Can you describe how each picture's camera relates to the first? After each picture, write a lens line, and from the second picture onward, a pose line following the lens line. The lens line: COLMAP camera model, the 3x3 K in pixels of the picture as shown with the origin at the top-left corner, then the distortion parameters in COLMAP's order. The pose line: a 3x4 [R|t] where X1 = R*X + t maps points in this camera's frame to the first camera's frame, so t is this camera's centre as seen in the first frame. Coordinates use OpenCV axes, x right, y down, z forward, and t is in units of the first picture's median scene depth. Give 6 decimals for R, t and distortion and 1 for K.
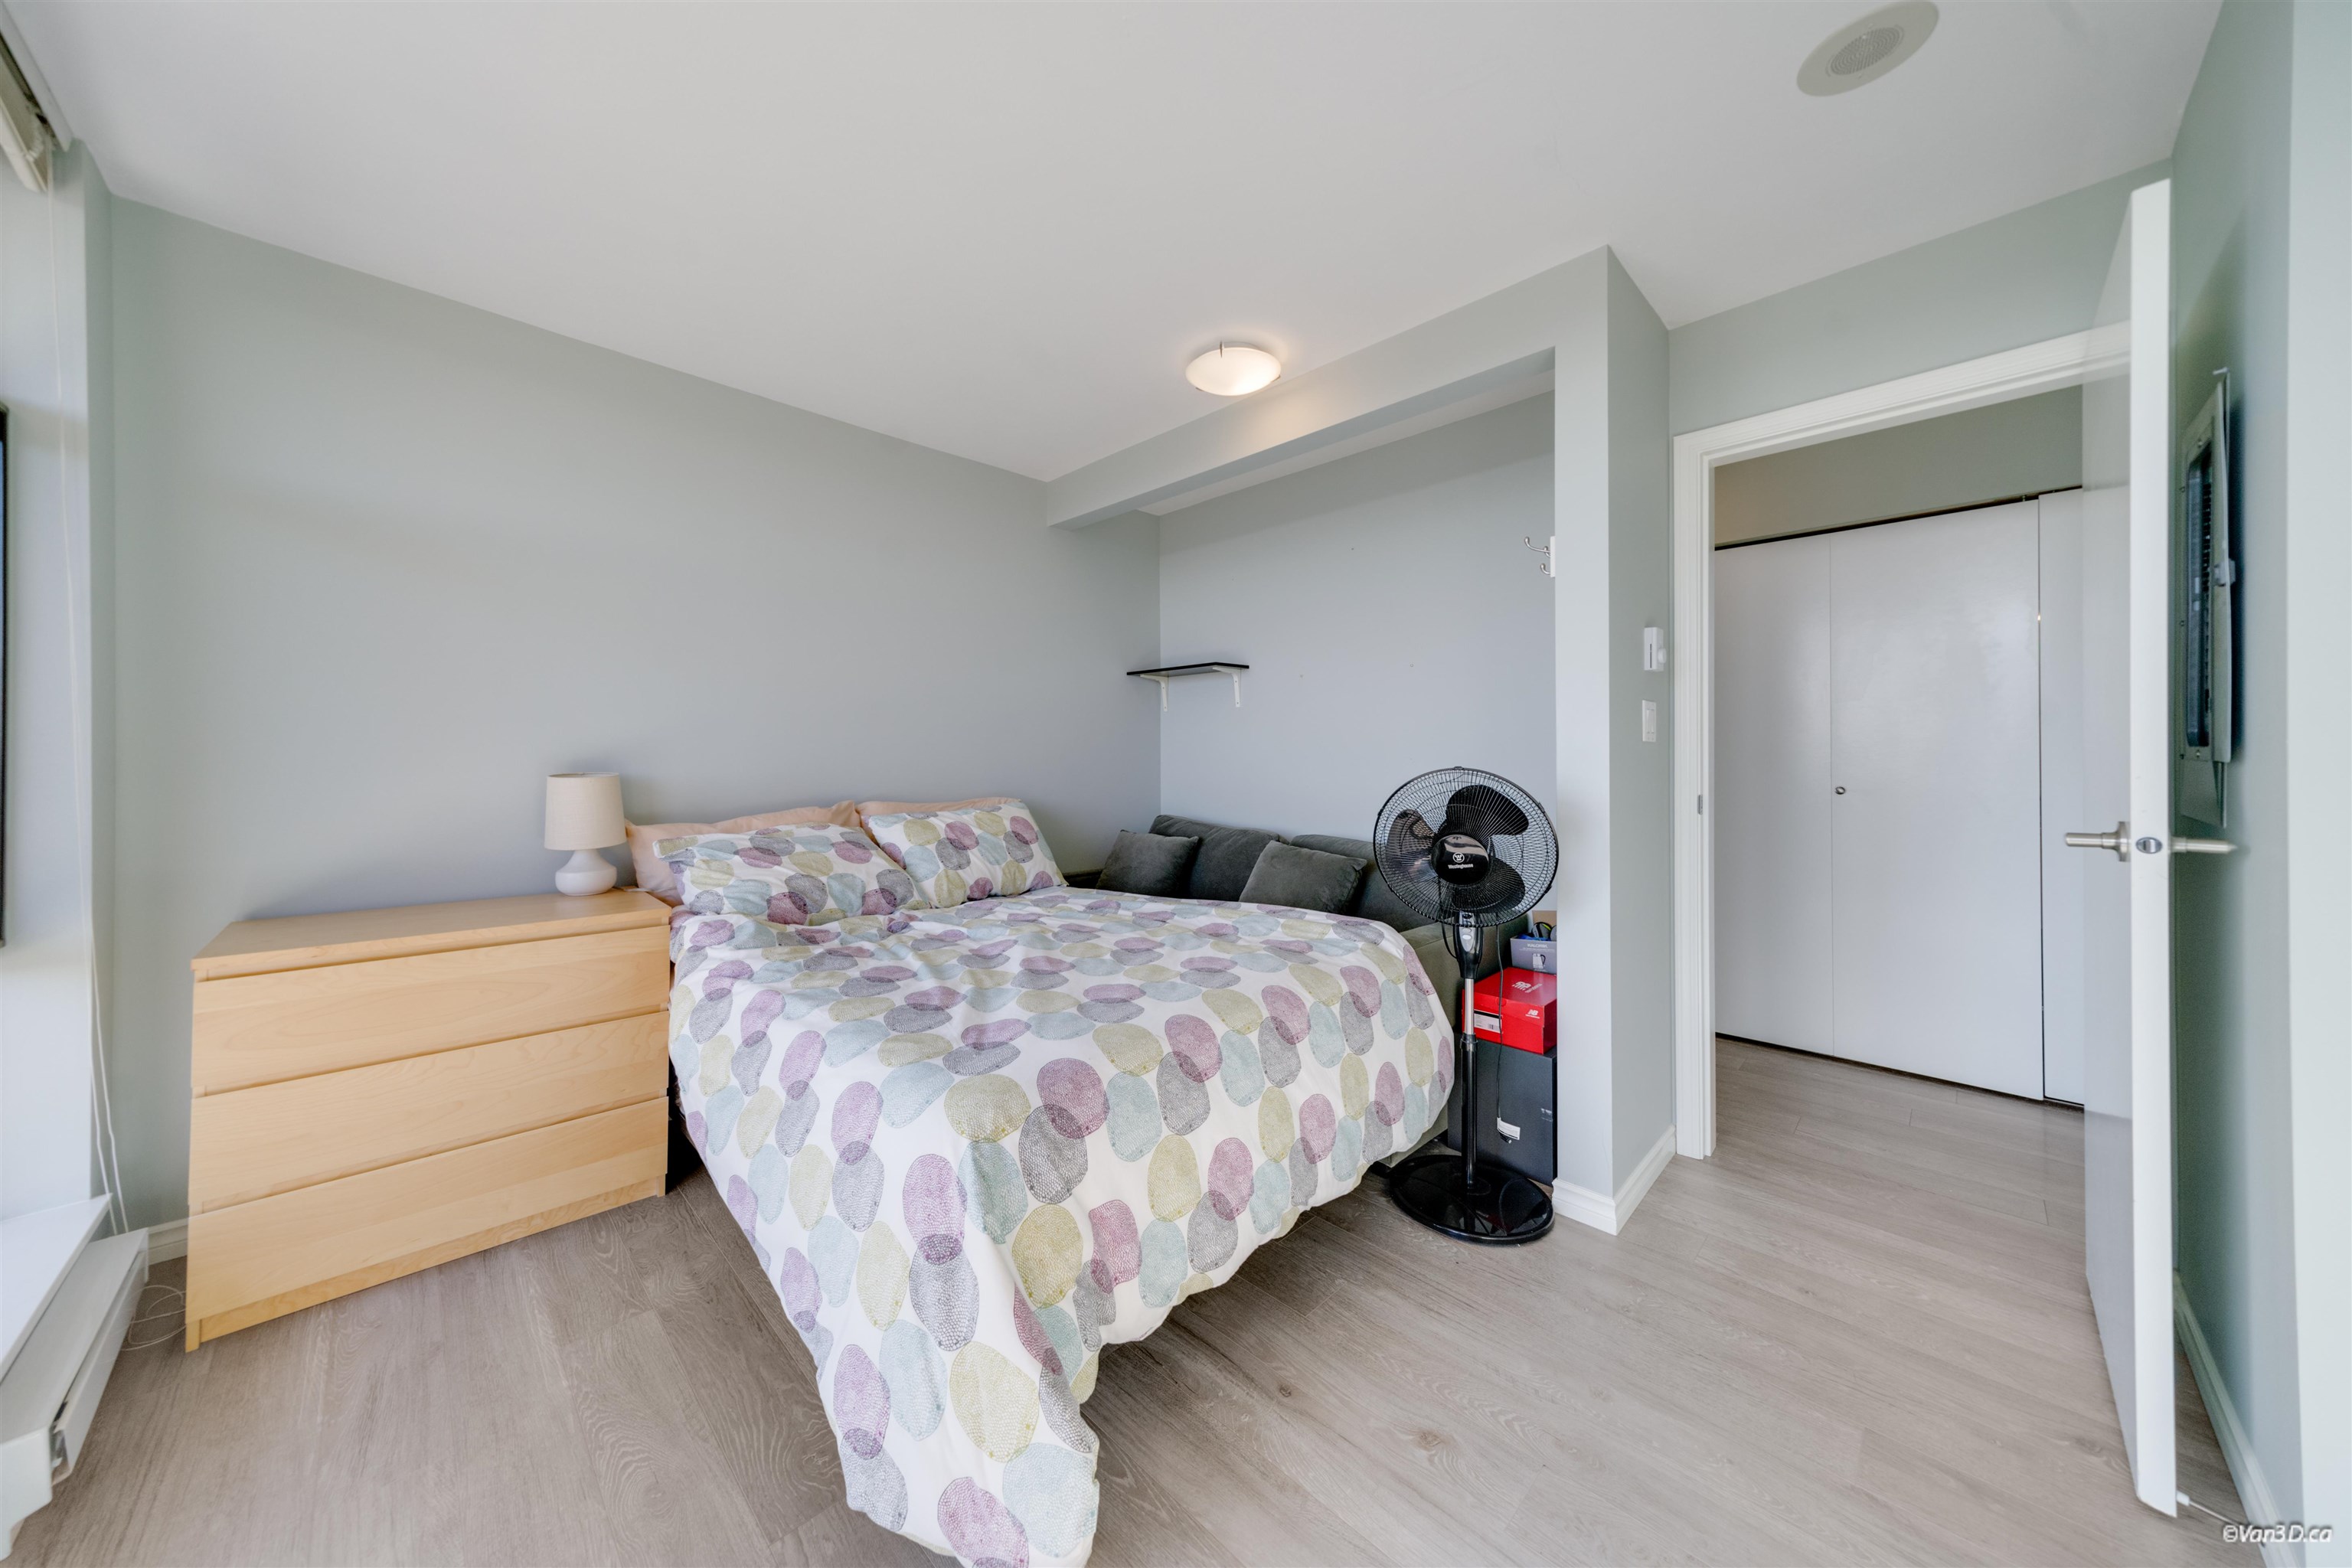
lens RADIAL K [[773.0, 0, 1156.3], [0, 773.0, 755.8], [0, 0, 1]] dist [0.000509, 0.000015]
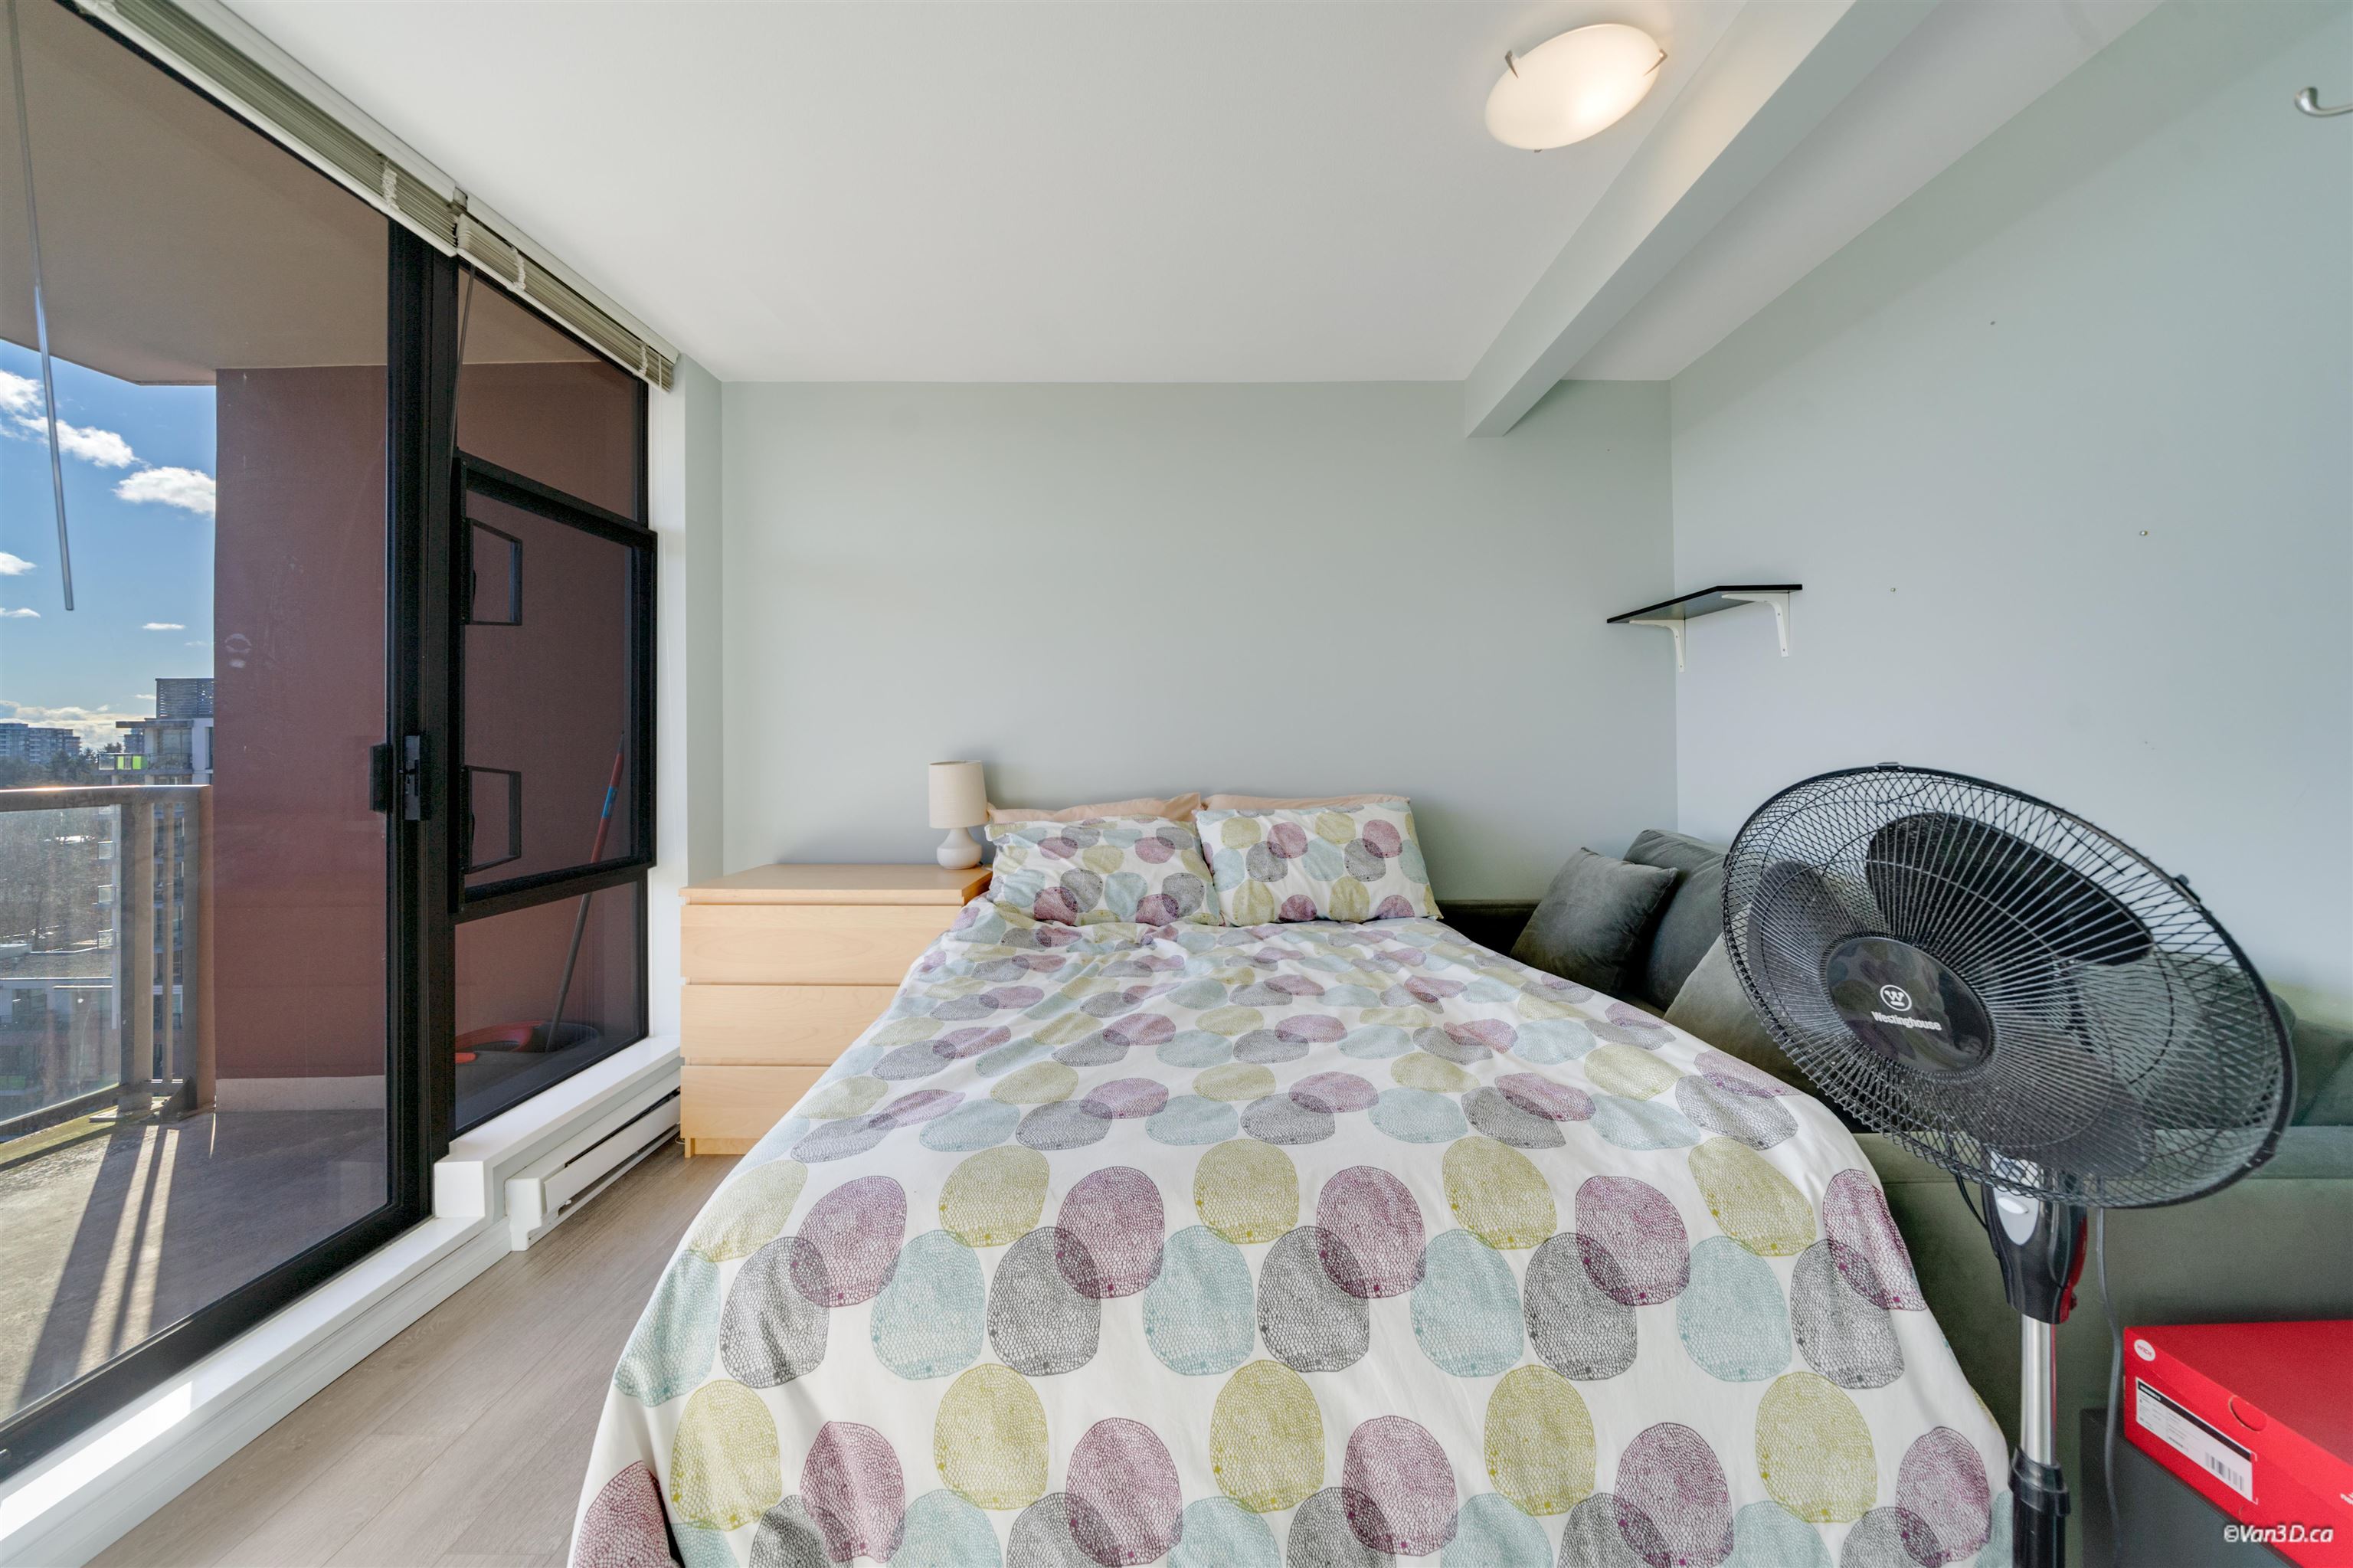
lens RADIAL K [[813.8, 0, 1195.1], [0, 813.8, 745.6], [0, 0, 1]] dist [-0.006974, 0.000120]
pose [[0.725652, -0.006370, -0.688032, 0.340360], [0.008736, 0.999962, -0.000044, 0.002345], [0.688006, -0.005979, 0.725680, 0.383445]]
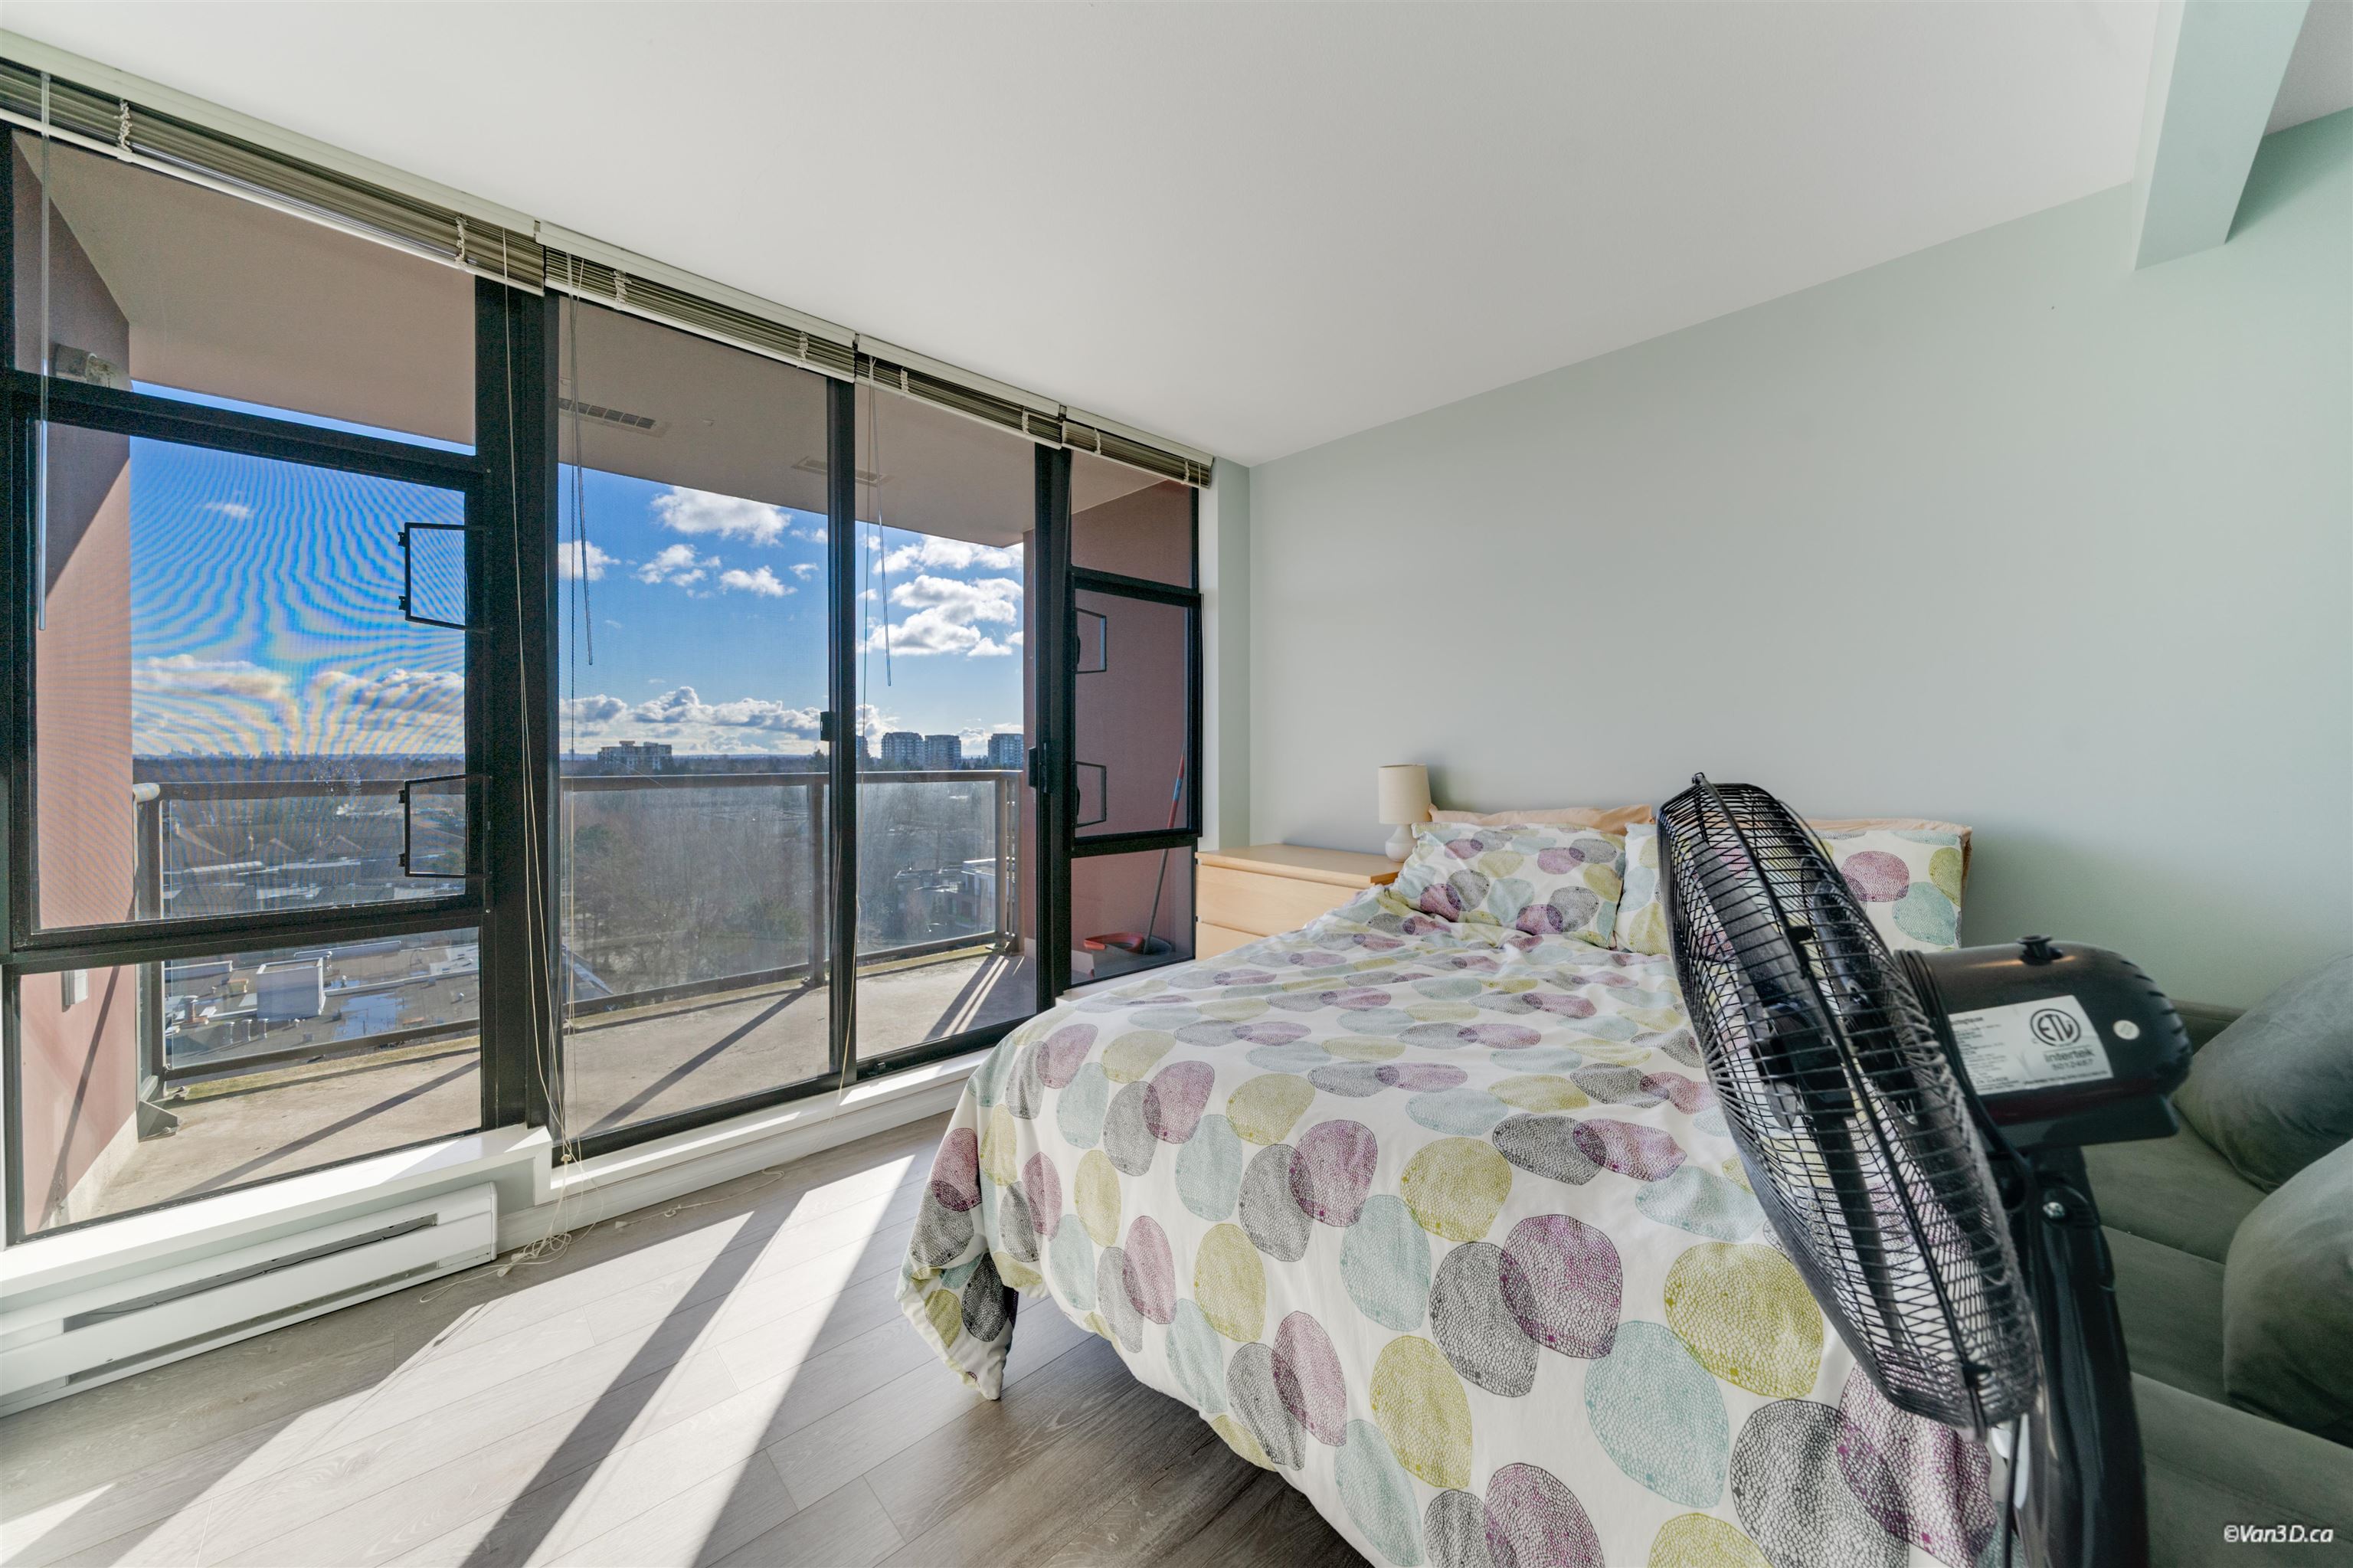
lens RADIAL K [[816.9, 0, 1179.6], [0, 816.9, 774.6], [0, 0, 1]] dist [-0.004057, 0.000020]
pose [[0.003321, 0.024047, -0.999705, 0.587635], [0.001395, 0.999710, 0.024052, 0.006044], [0.999994, -0.001475, 0.003287, 0.645273]]
